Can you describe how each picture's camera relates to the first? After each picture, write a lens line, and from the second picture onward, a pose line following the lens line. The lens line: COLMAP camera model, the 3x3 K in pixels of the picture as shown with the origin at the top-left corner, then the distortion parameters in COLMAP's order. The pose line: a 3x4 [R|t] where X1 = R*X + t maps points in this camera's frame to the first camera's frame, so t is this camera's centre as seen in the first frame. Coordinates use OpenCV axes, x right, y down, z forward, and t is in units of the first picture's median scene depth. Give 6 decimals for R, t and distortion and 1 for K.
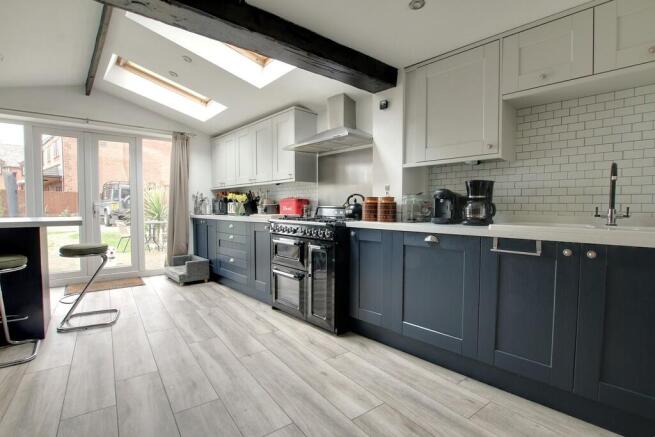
lens RADIAL K [[324.4, 0, 325.9], [0, 324.4, 216.5], [0, 0, 1]] dist [0.000089, 0.000164]
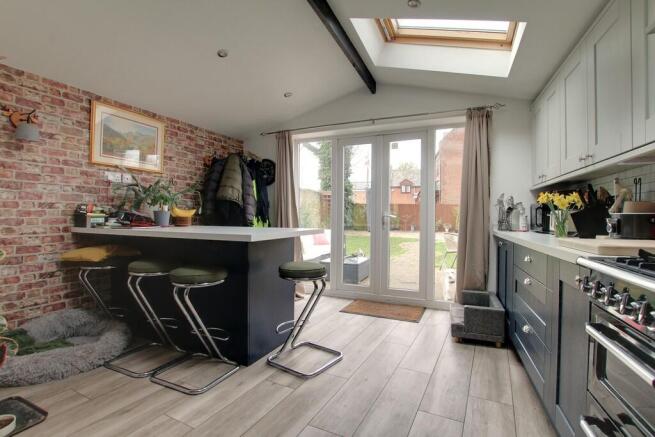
lens RADIAL K [[324.4, 0, 325.9], [0, 324.4, 216.5], [0, 0, 1]] dist [0.000089, 0.000164]
pose [[0.456740, 0.003985, -0.889591, 0.007056], [-0.033311, 0.999365, -0.012626, -0.014880], [0.888976, 0.035400, 0.456583, 0.440120]]
